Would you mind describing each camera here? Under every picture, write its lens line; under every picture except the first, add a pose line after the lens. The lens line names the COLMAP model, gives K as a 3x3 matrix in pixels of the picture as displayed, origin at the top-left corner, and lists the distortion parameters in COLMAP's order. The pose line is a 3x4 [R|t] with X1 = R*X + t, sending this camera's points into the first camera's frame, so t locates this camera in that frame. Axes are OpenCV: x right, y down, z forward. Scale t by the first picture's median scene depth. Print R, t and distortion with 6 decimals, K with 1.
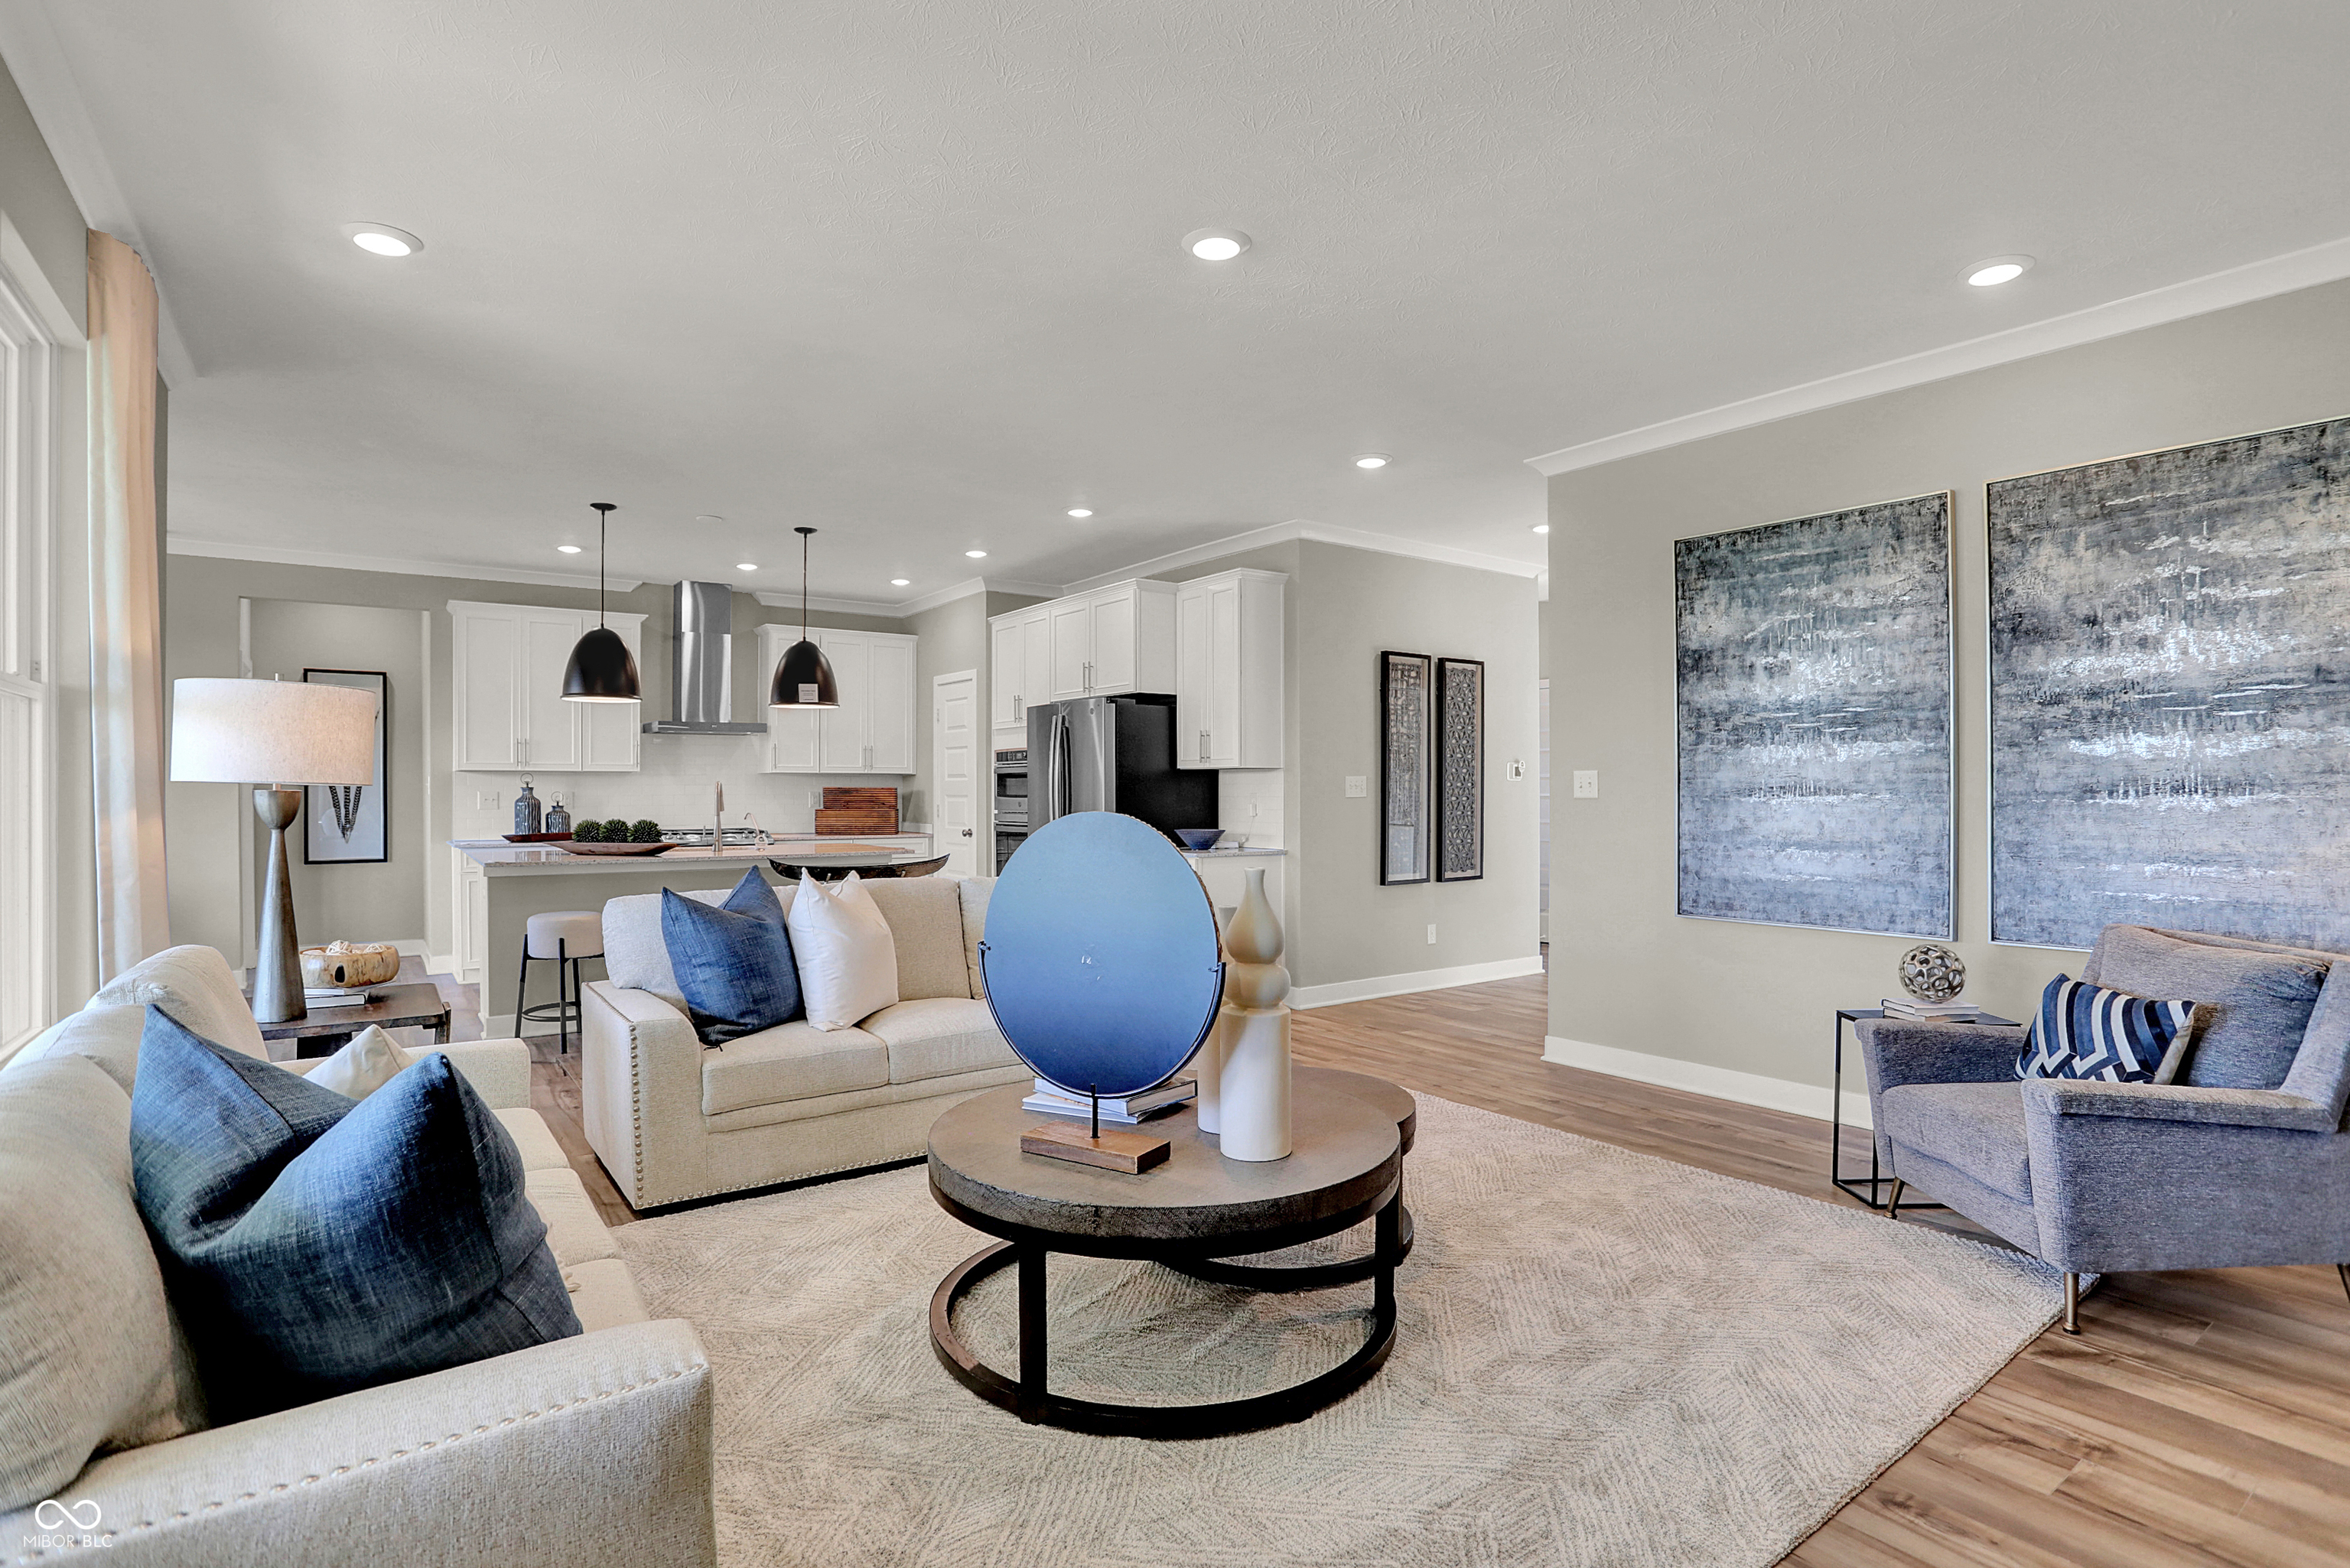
lens RADIAL K [[1171.7, 0, 1167.7], [0, 1171.7, 790.6], [0, 0, 1]] dist [-0.000593, 0.000048]
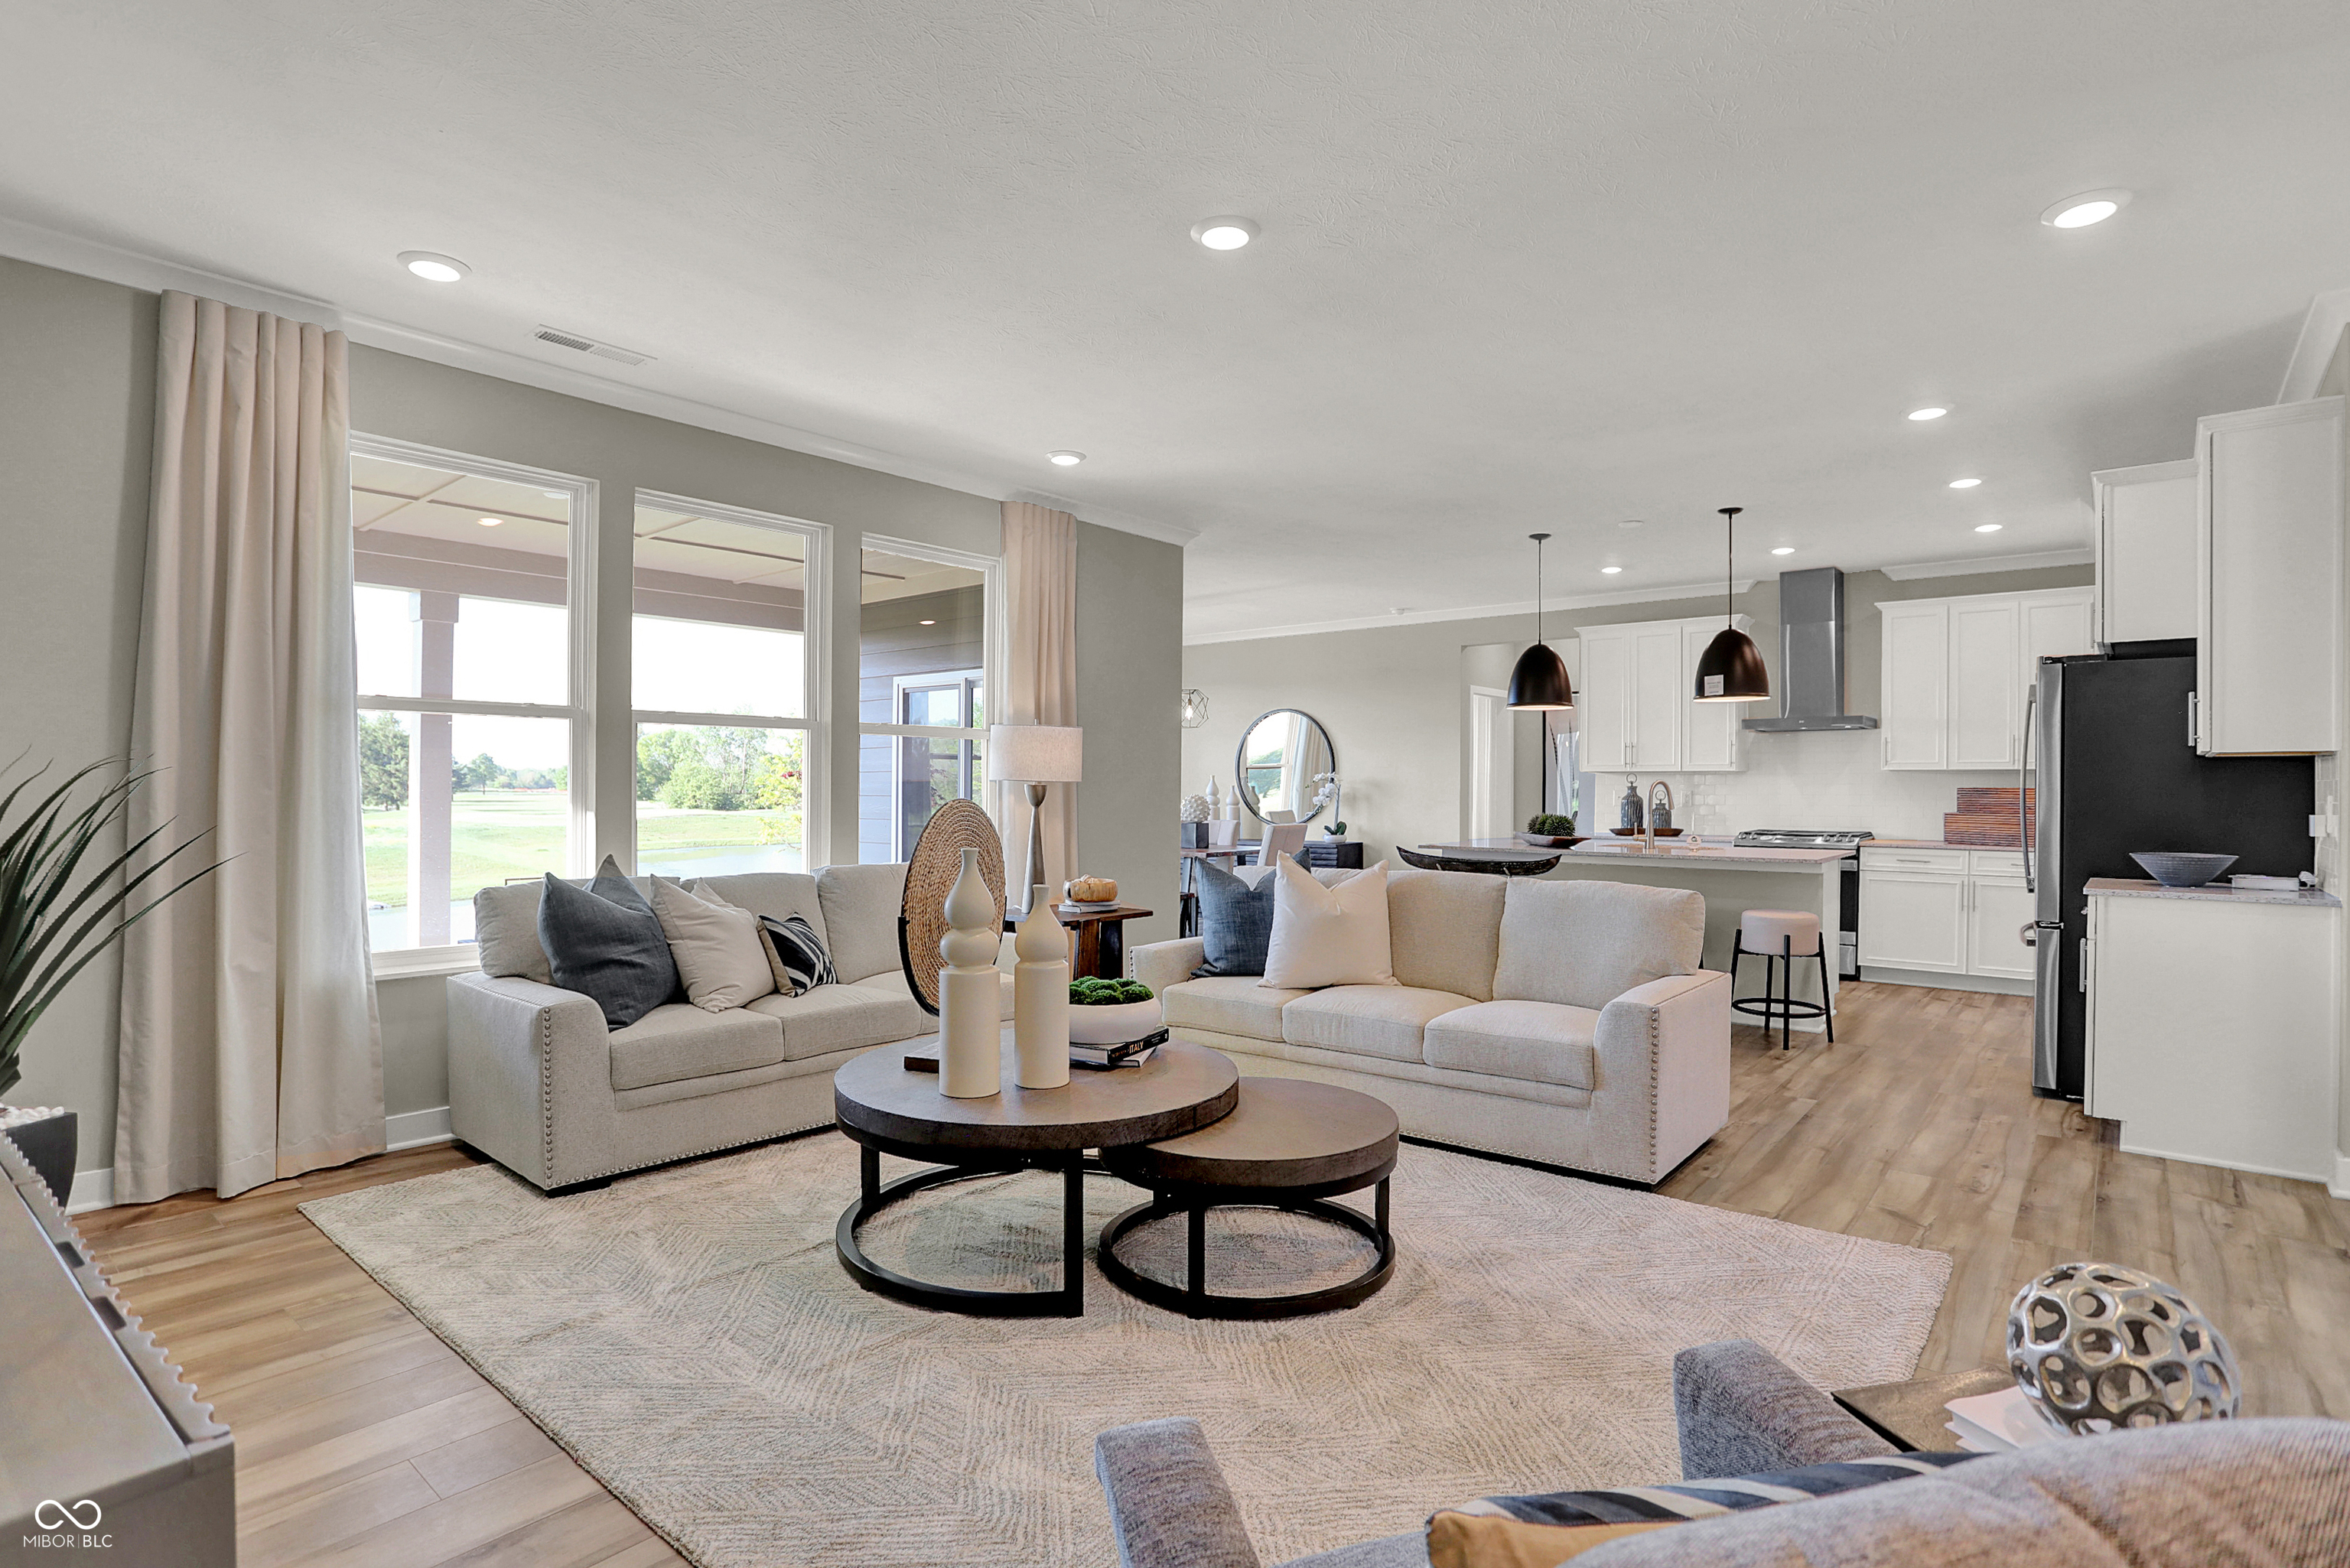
lens RADIAL K [[1171.7, 0, 1167.7], [0, 1171.7, 790.6], [0, 0, 1]] dist [-0.000593, 0.000048]
pose [[0.278306, 0.004109, -0.960484, 0.363489], [-0.004352, 0.999986, 0.003017, -0.000310], [0.960483, 0.003340, 0.278320, 0.246108]]
